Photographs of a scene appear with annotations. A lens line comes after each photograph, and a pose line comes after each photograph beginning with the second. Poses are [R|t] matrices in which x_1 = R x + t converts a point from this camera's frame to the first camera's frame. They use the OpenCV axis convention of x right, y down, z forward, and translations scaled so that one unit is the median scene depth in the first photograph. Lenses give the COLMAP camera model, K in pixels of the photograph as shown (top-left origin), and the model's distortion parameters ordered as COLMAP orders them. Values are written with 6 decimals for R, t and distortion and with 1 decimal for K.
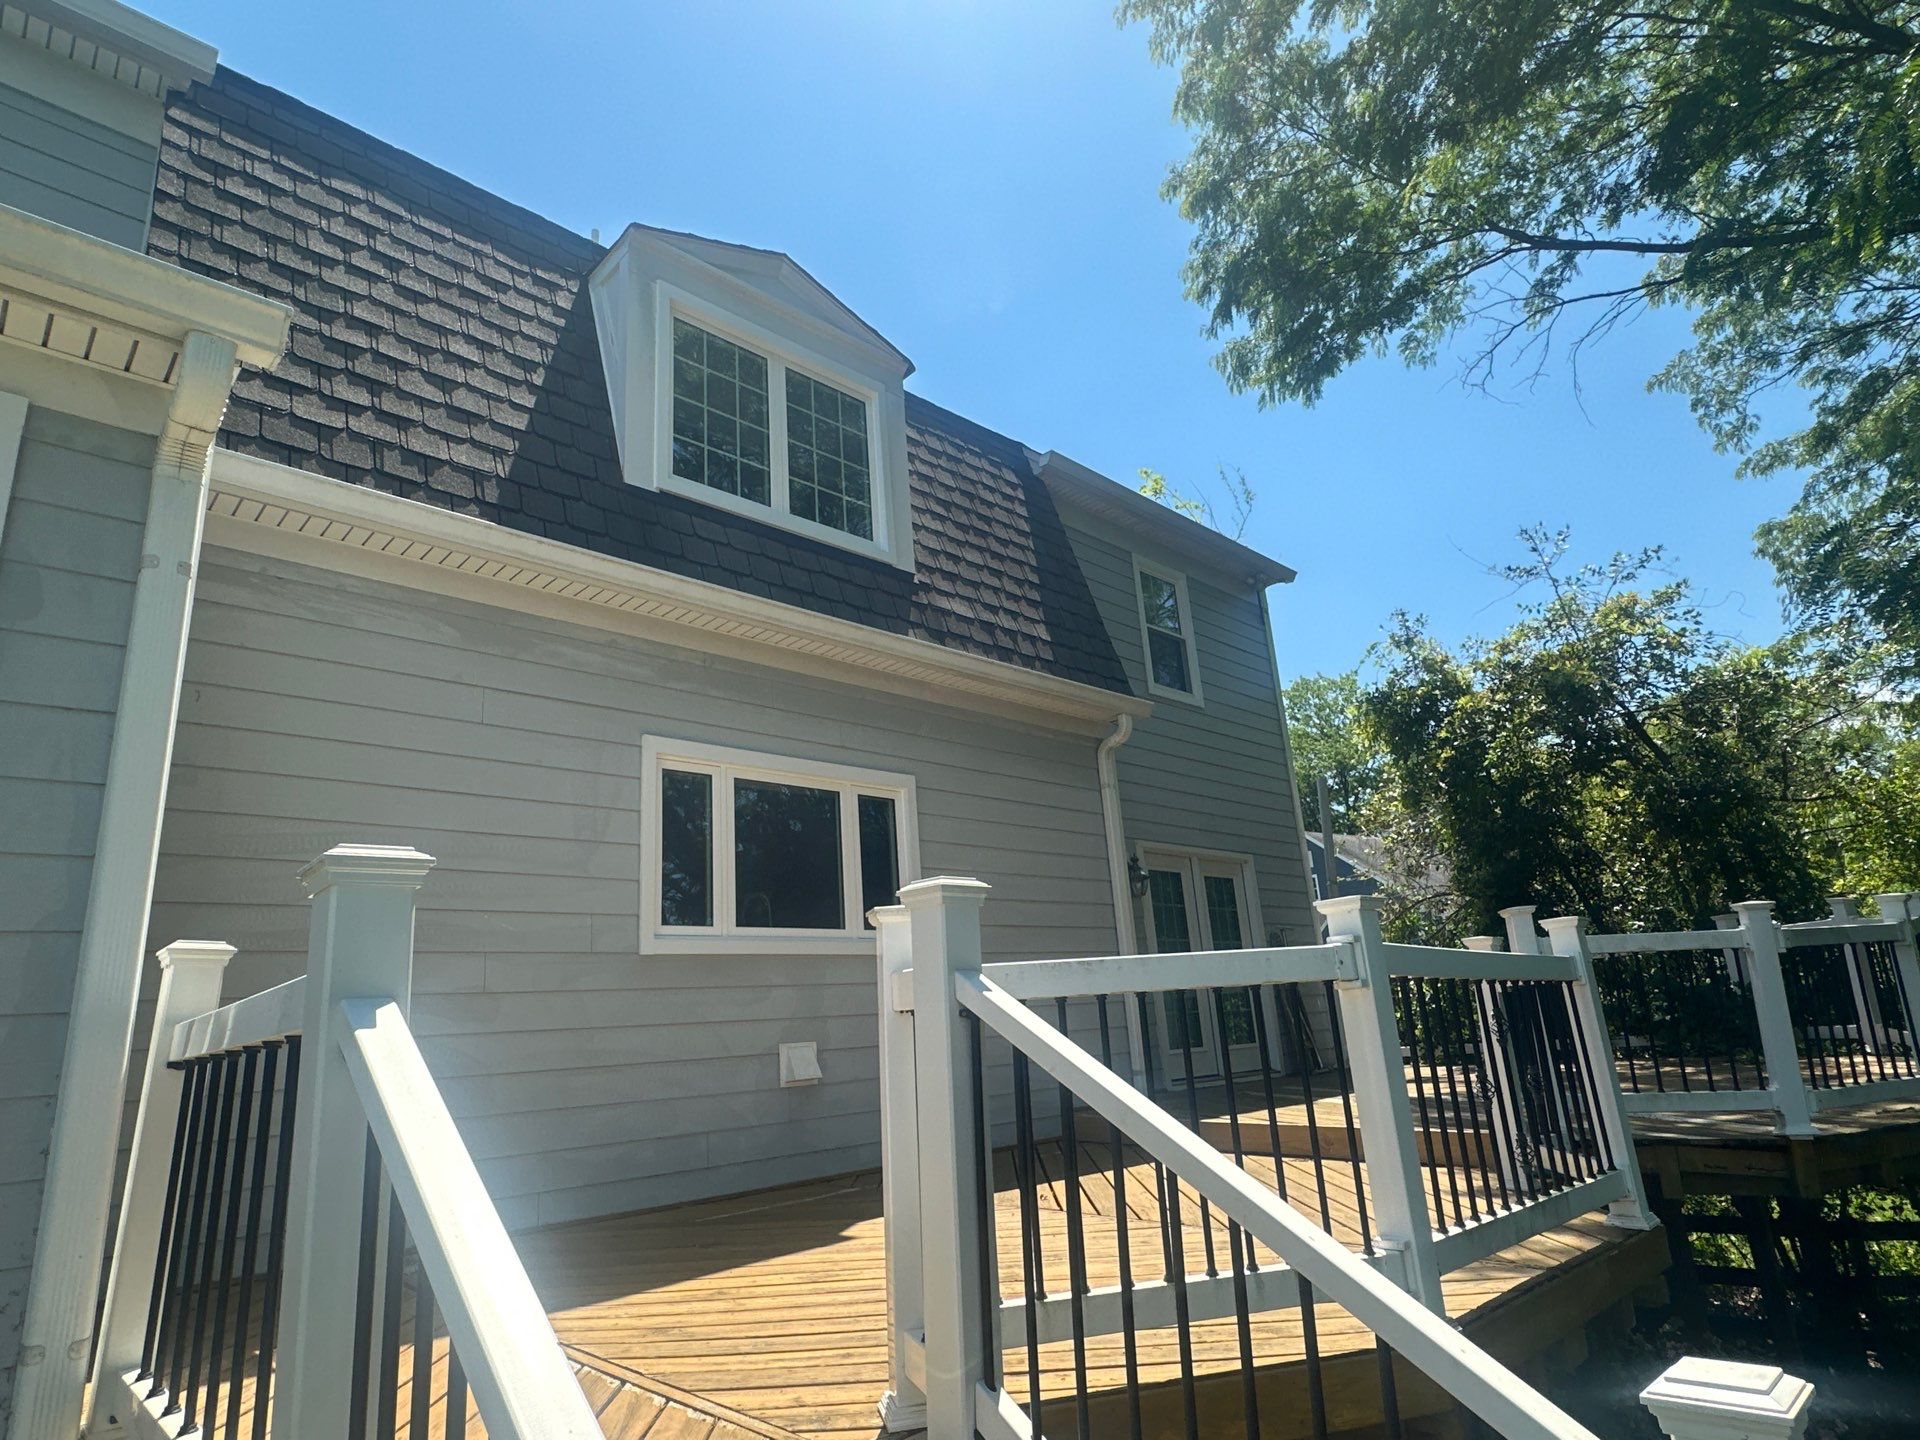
lens RADIAL K [[1079.5, 0, 961.5], [0, 1079.5, 724.5], [0, 0, 1]] dist [-0.001171, 0.001001]
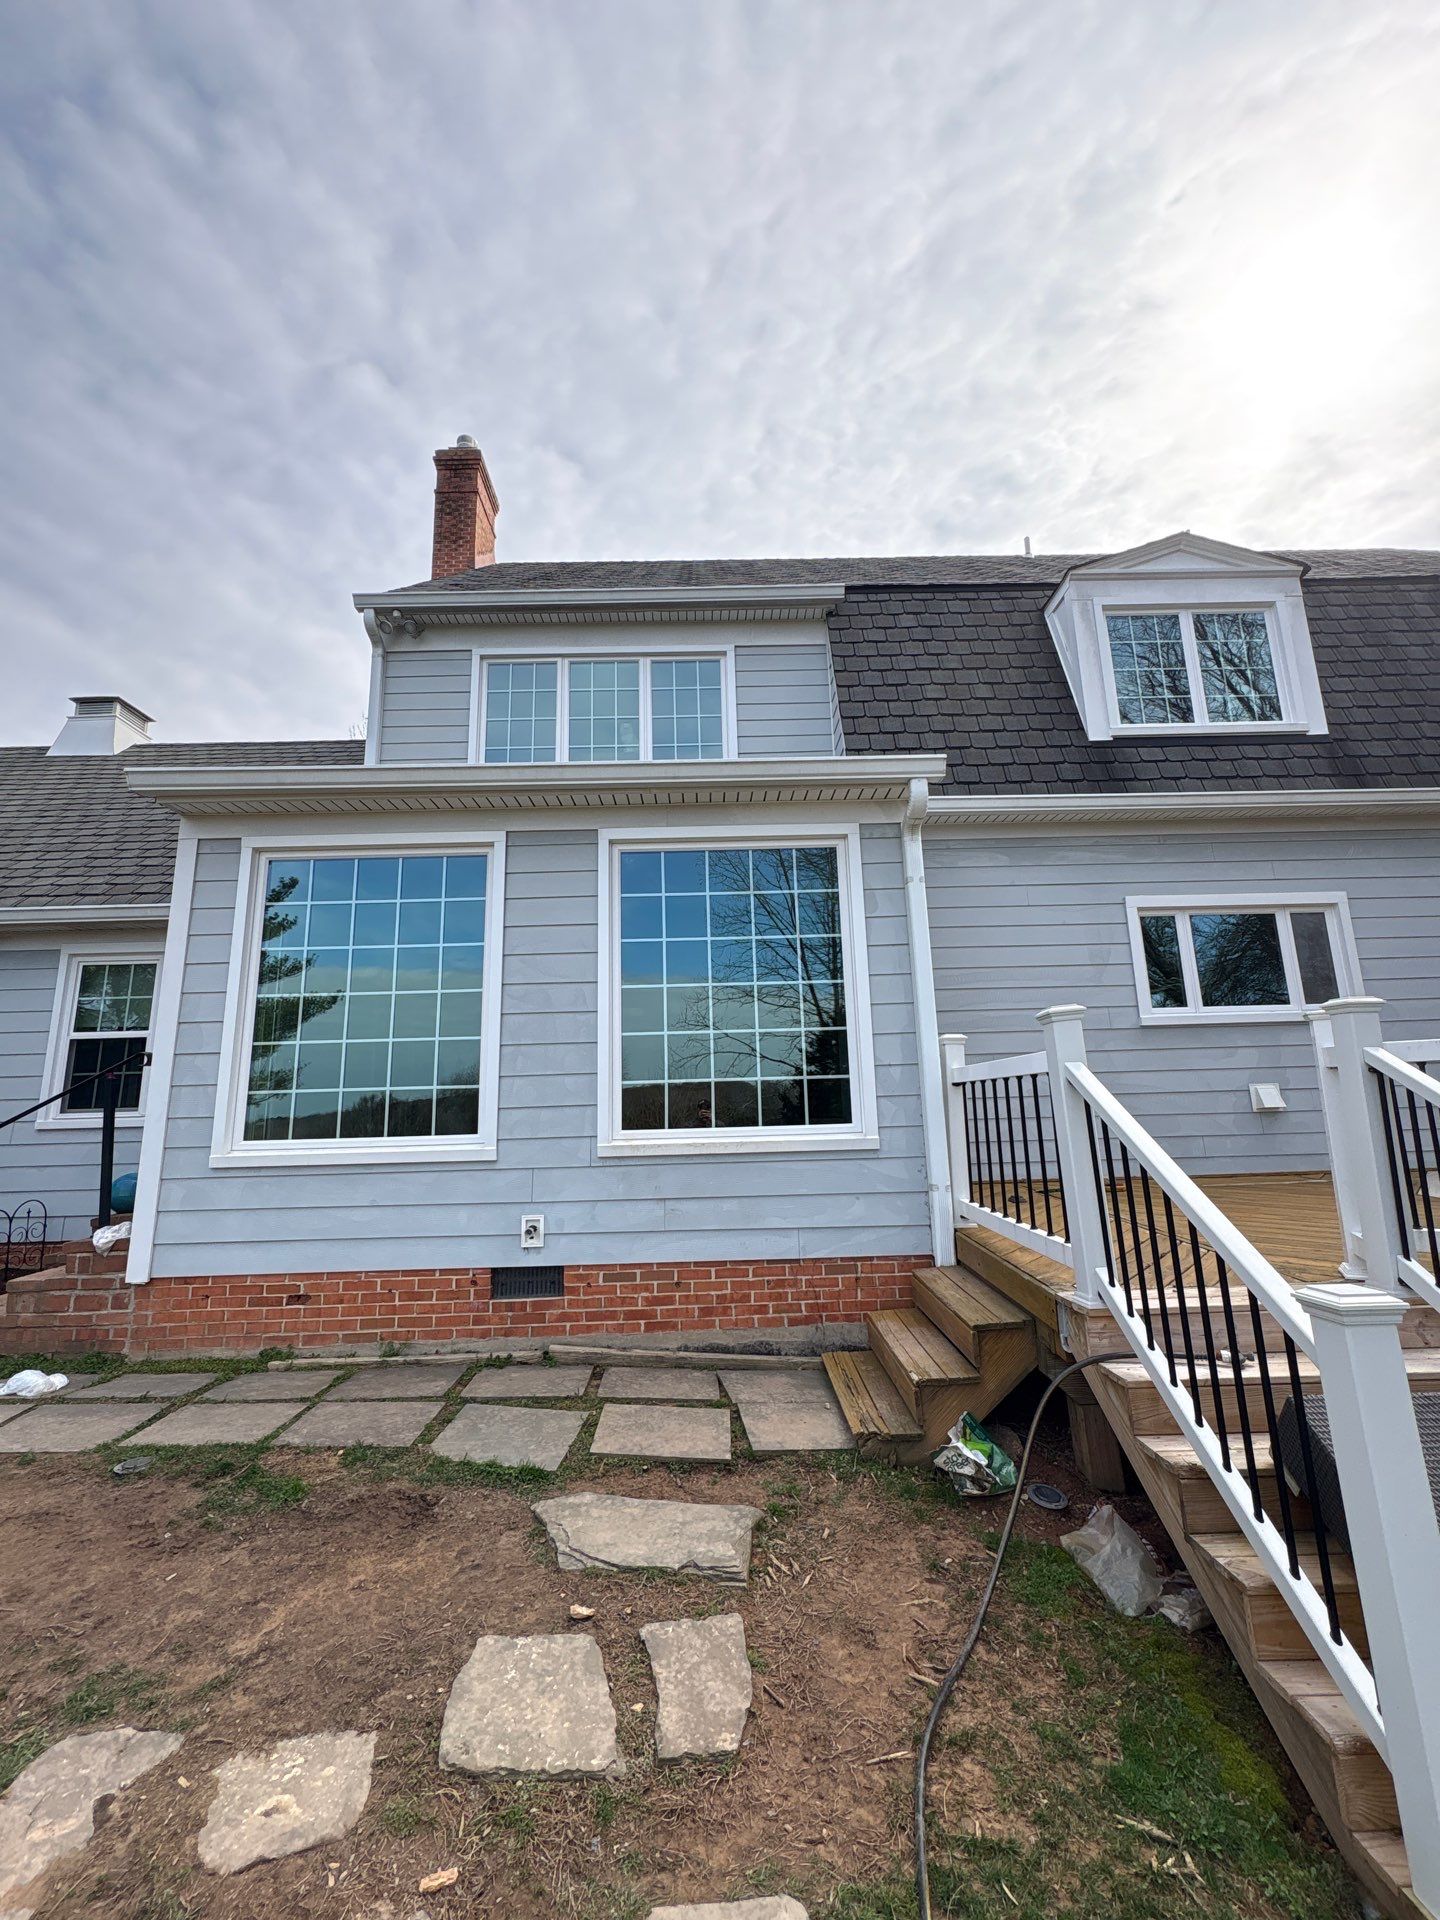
lens RADIAL K [[764.2, 0, 723.1], [0, 764.2, 959.4], [0, 0, 1]] dist [-0.000622, 0.000213]
pose [[0.729806, -0.079664, -0.678997, 0.031173], [0.169445, 0.983276, 0.066760, -0.063068], [0.662323, -0.163775, 0.731099, -0.212956]]
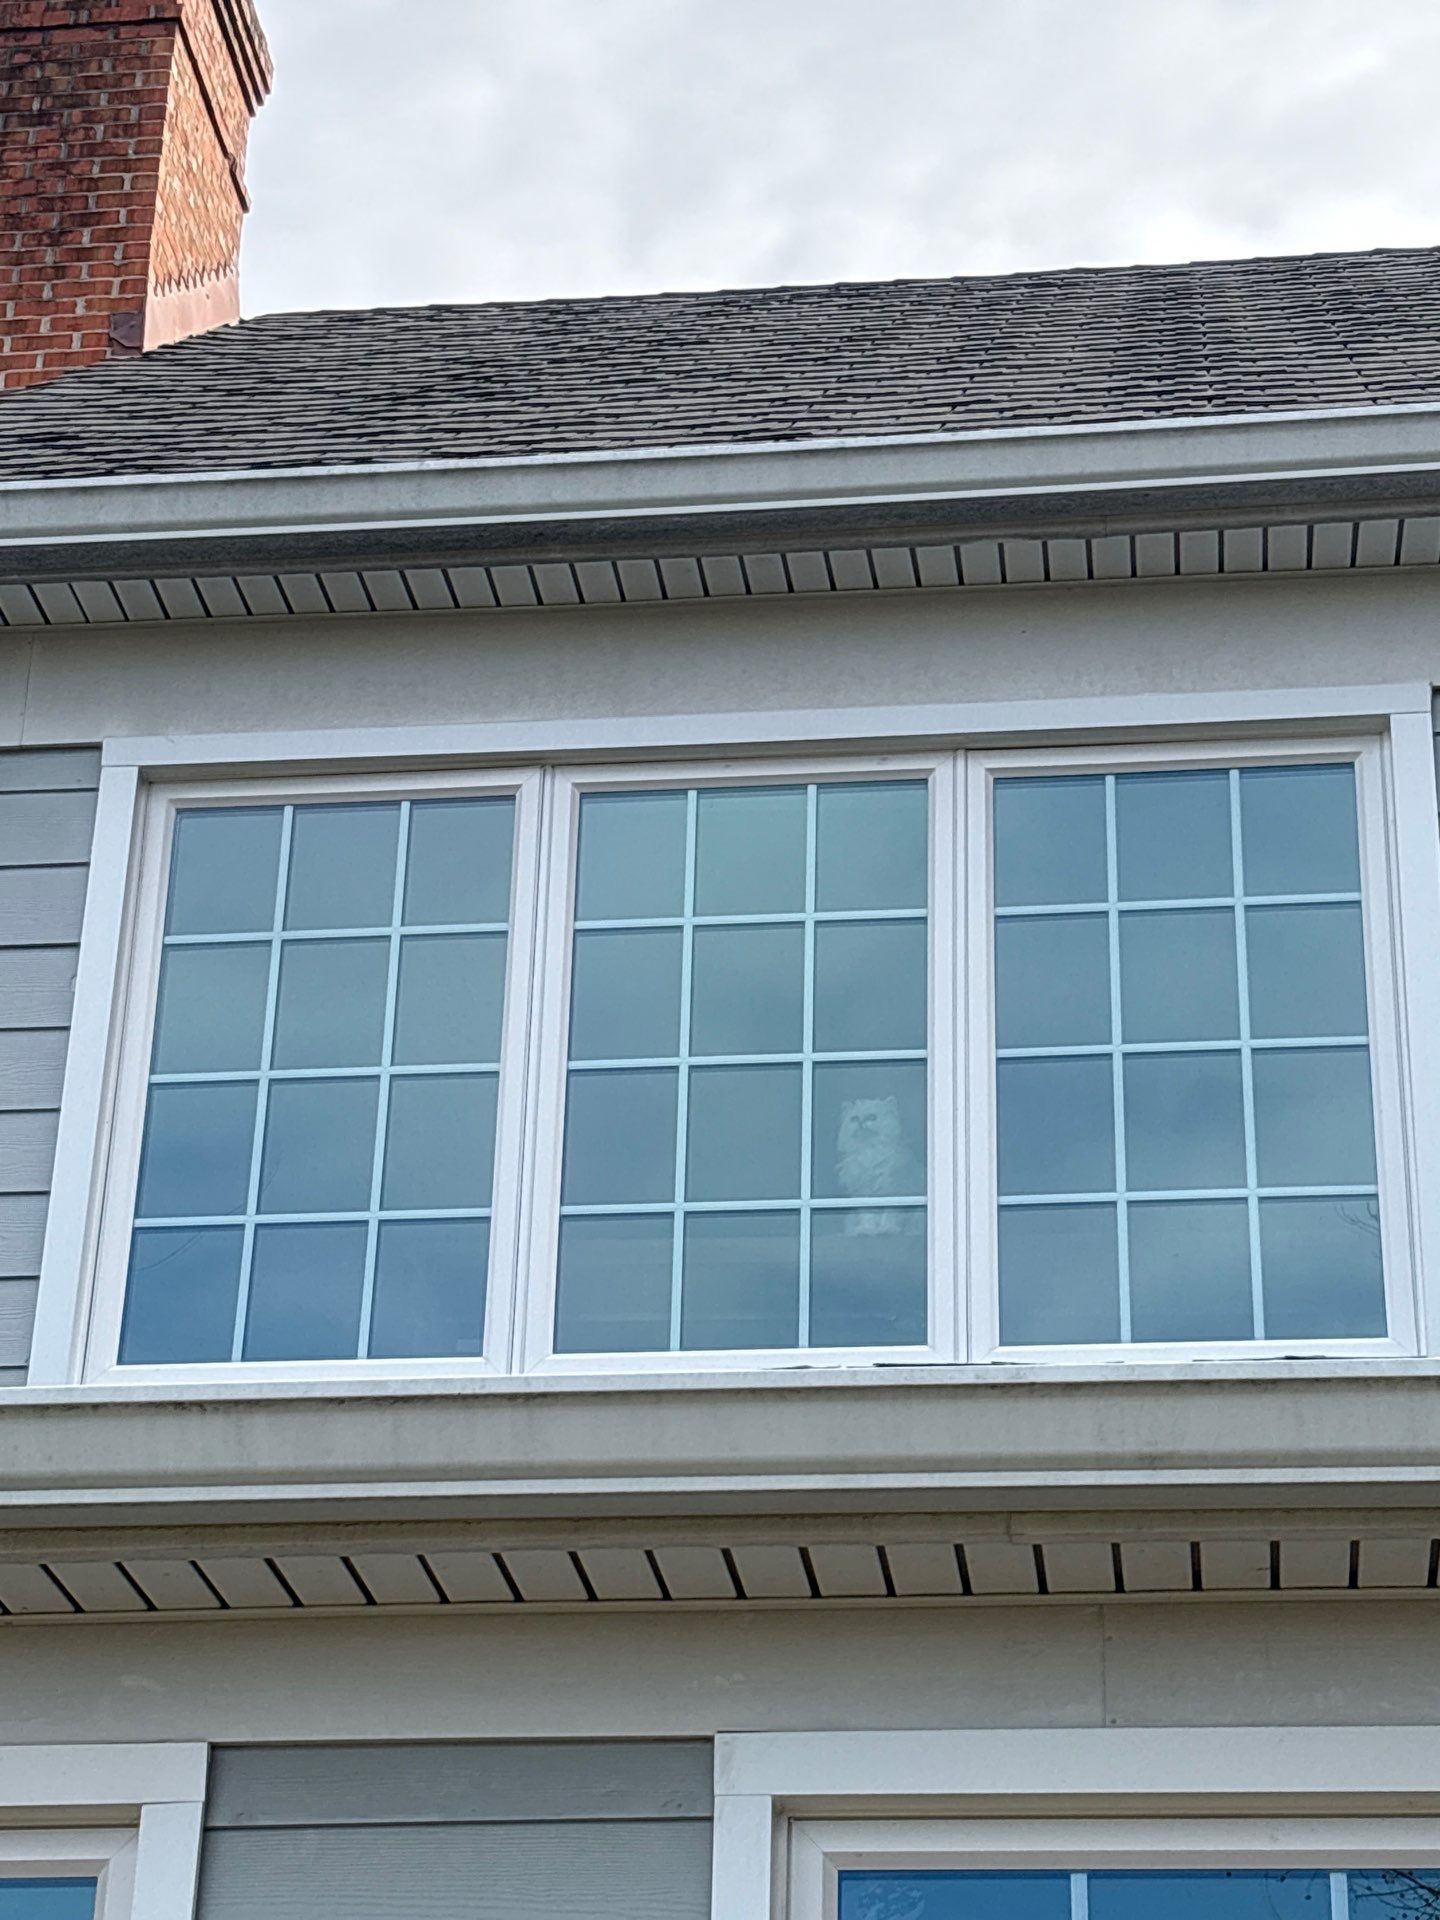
lens RADIAL K [[4040.7, 0, 720.0], [0, 4040.7, 960.0], [0, 0, 1]] dist [0.158016, 0.059227]
pose [[0.625176, -0.291471, -0.724016, -0.001886], [0.151068, 0.955298, -0.254135, -0.104750], [0.765724, 0.049503, 0.641261, -0.187279]]
